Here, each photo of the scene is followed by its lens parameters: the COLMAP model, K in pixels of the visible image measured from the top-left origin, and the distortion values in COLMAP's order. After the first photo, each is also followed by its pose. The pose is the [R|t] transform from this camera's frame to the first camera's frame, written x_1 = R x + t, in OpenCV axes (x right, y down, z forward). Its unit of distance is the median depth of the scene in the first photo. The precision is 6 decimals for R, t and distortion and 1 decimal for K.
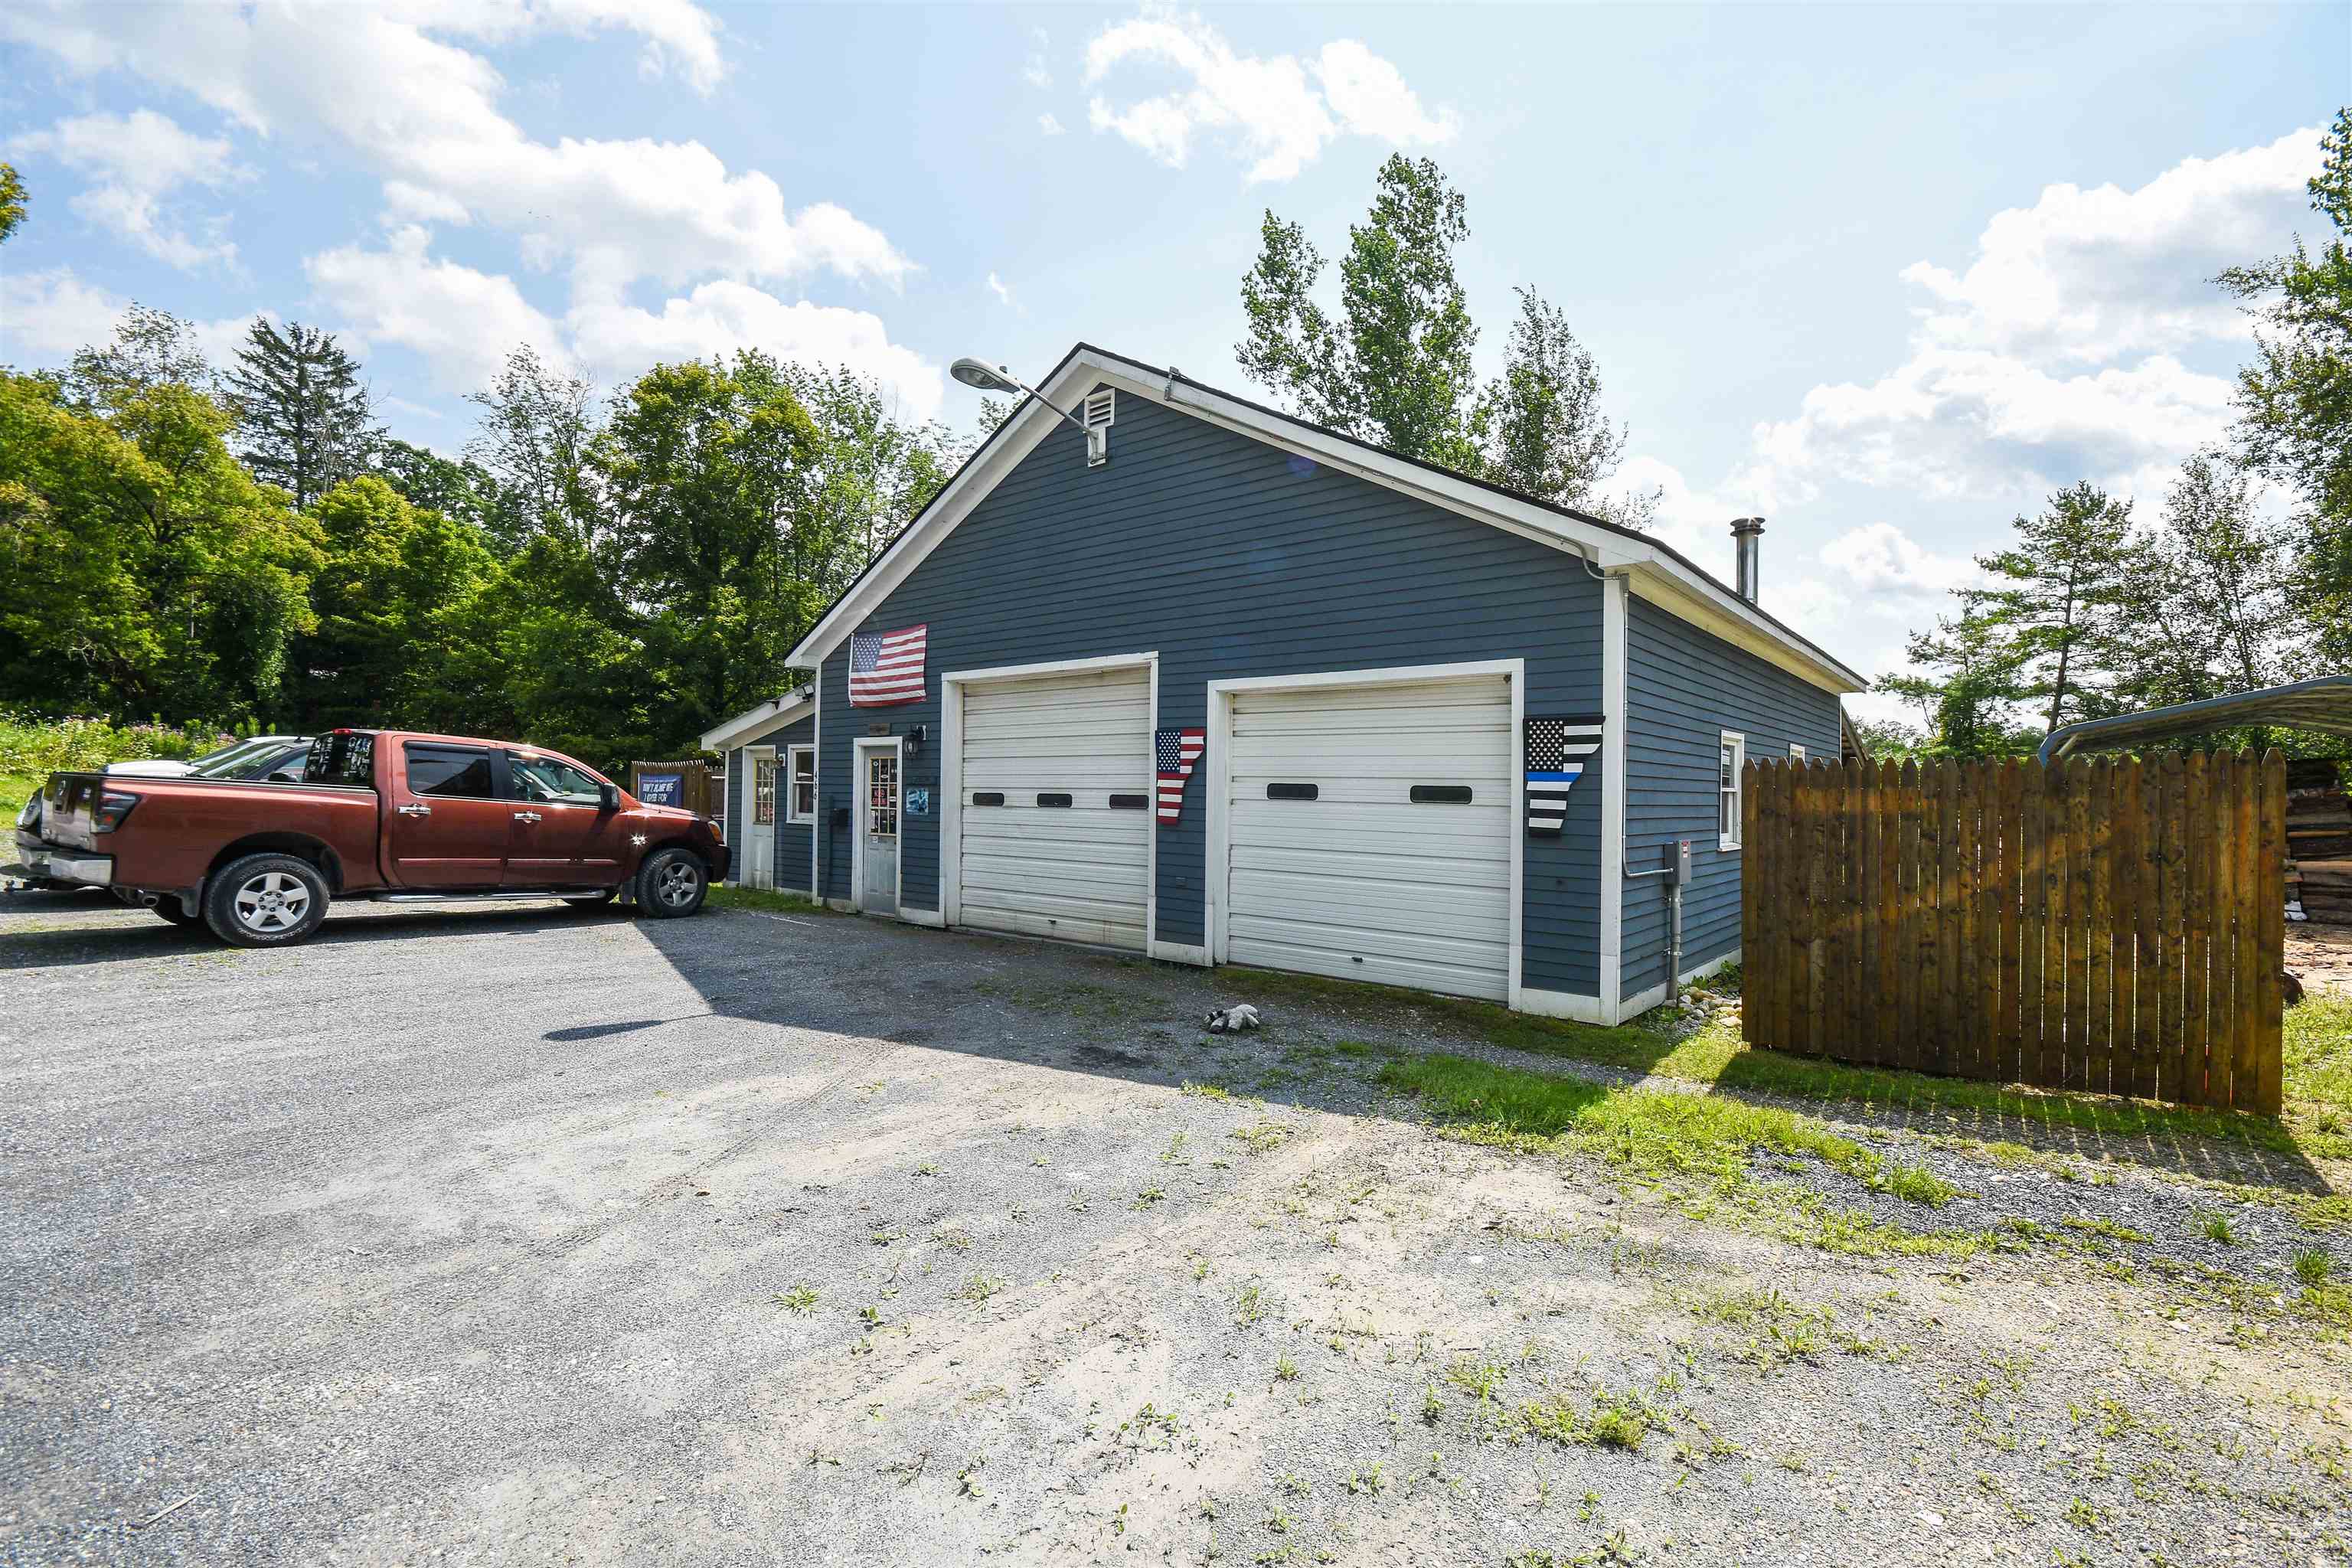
lens RADIAL K [[1036.2, 0, 1189.2], [0, 1036.2, 782.9], [0, 0, 1]] dist [-0.004045, -0.001150]
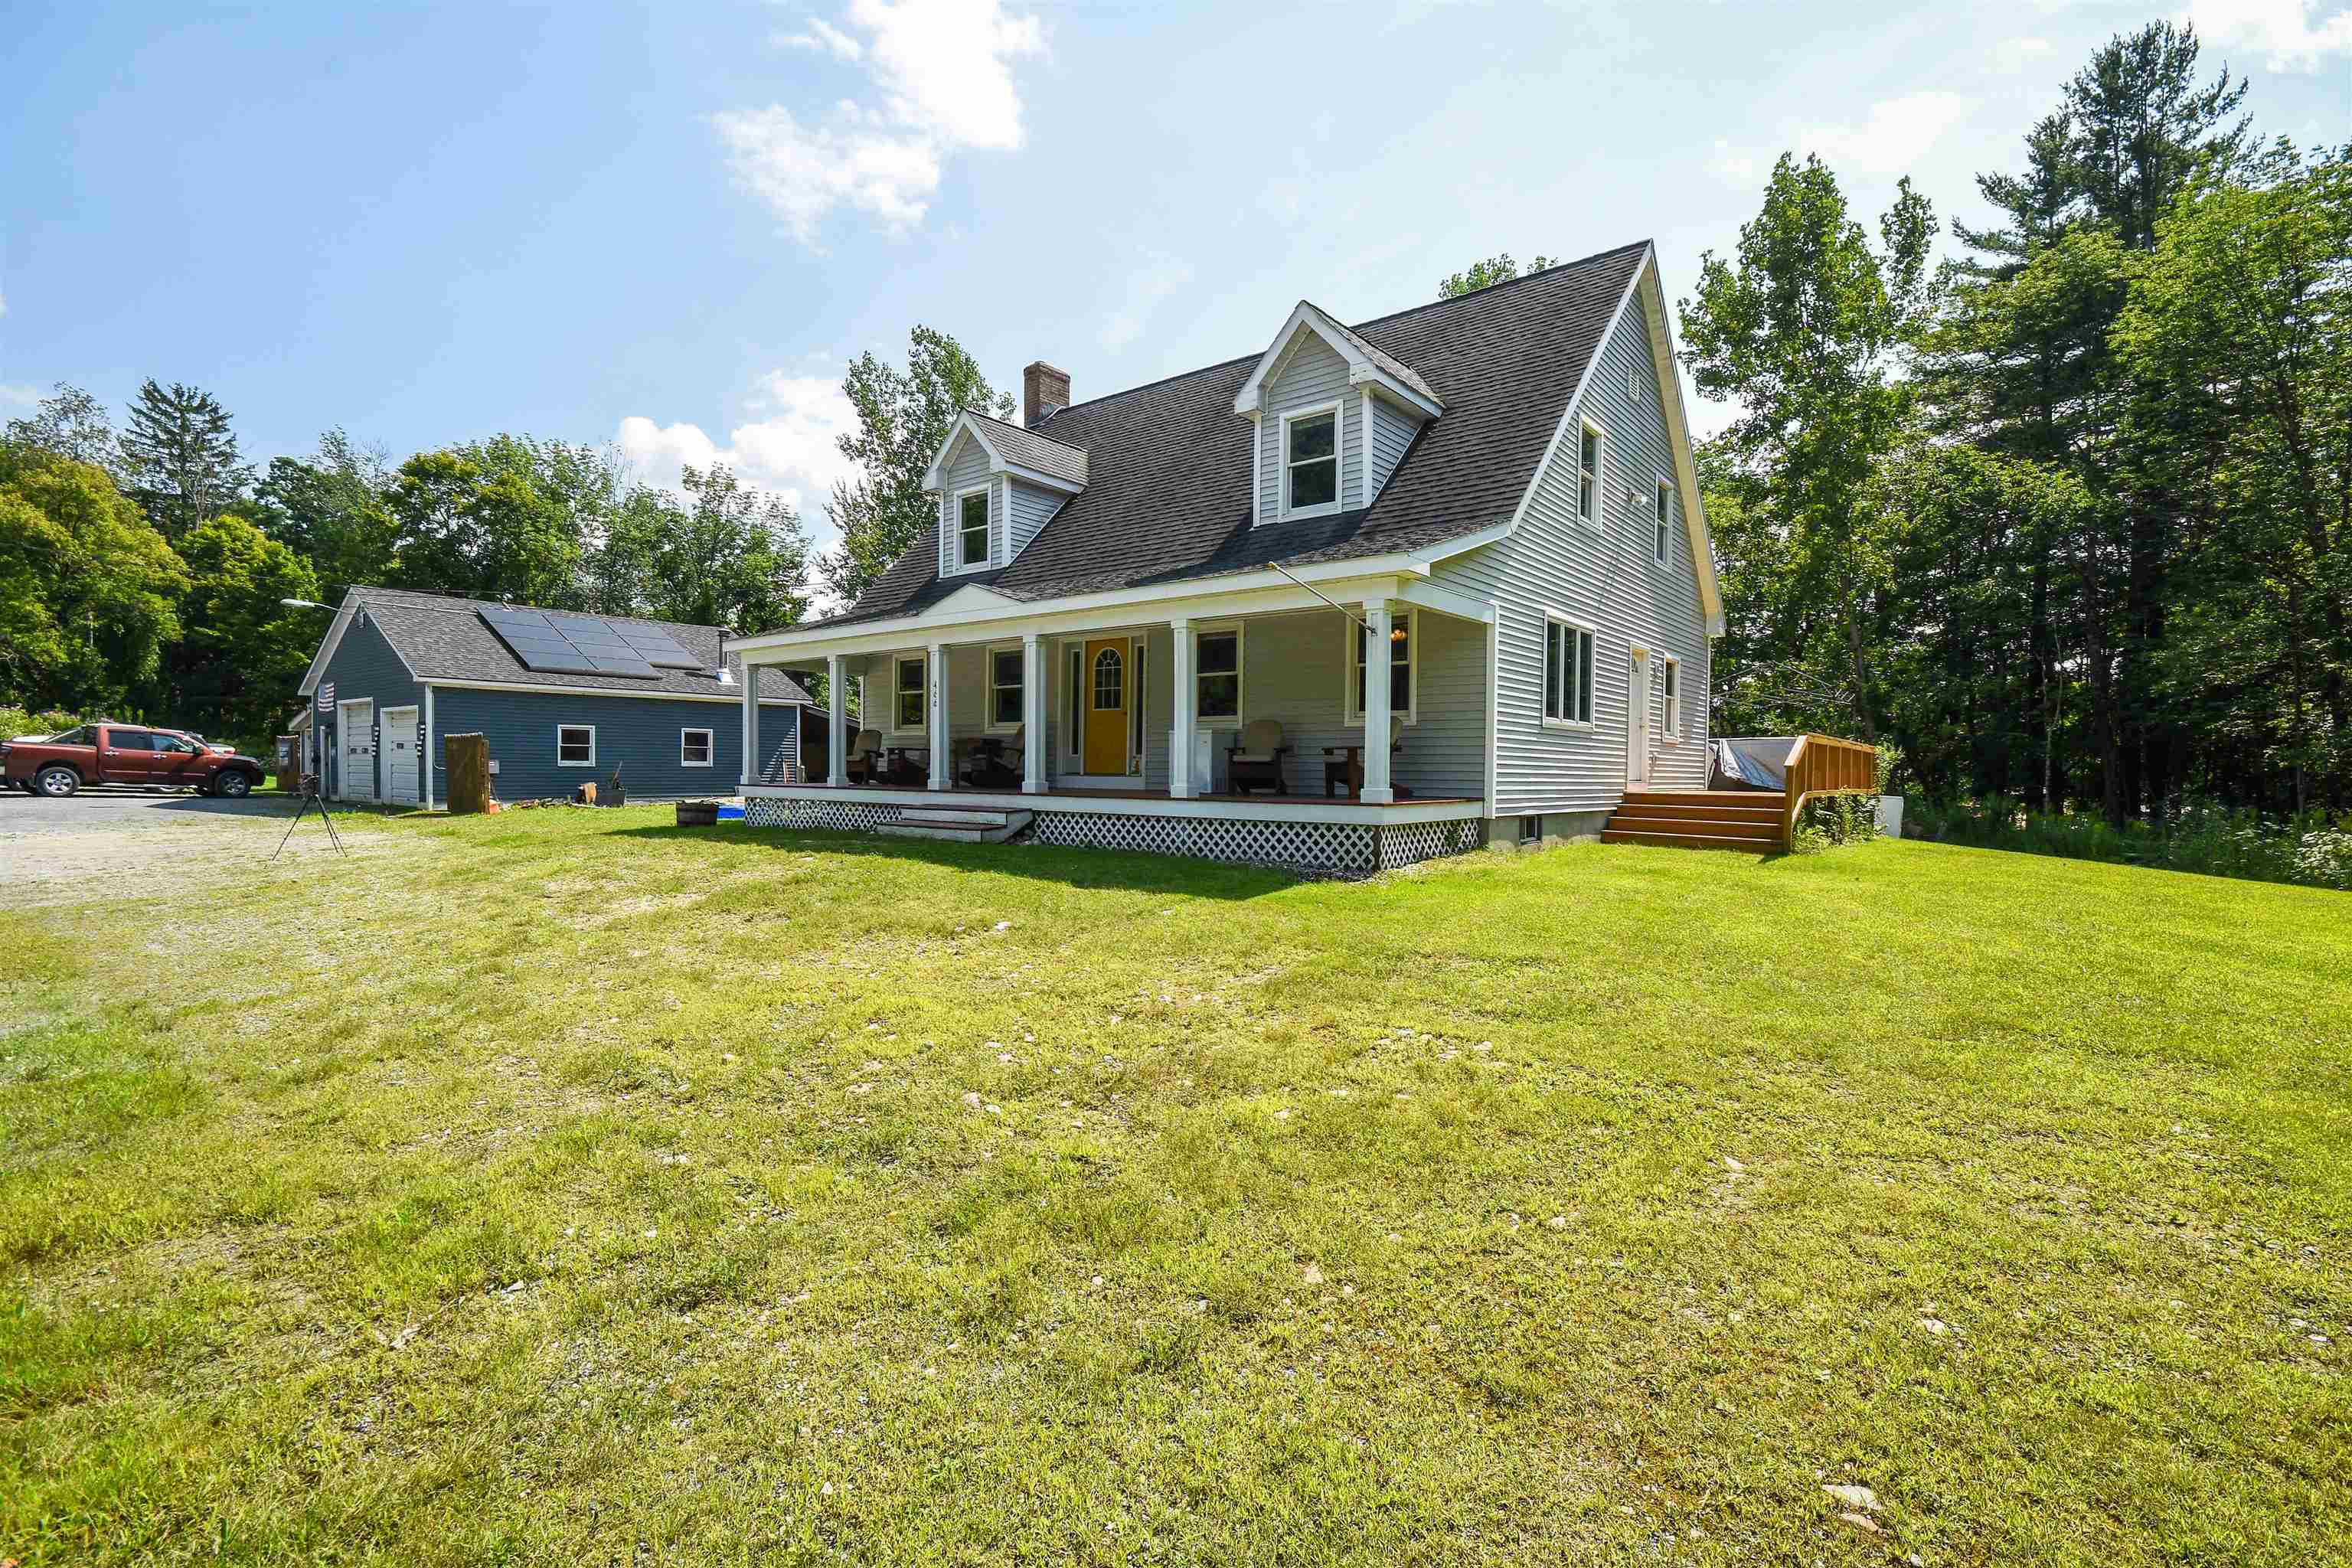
lens RADIAL K [[1036.2, 0, 1160.5], [0, 1036.2, 778.8], [0, 0, 1]] dist [-0.004045, -0.001150]
pose [[0.999913, -0.002978, 0.012877, 0.432792], [0.002657, 0.999686, 0.024935, 0.006860], [-0.012948, -0.024898, 0.999606, -0.387041]]
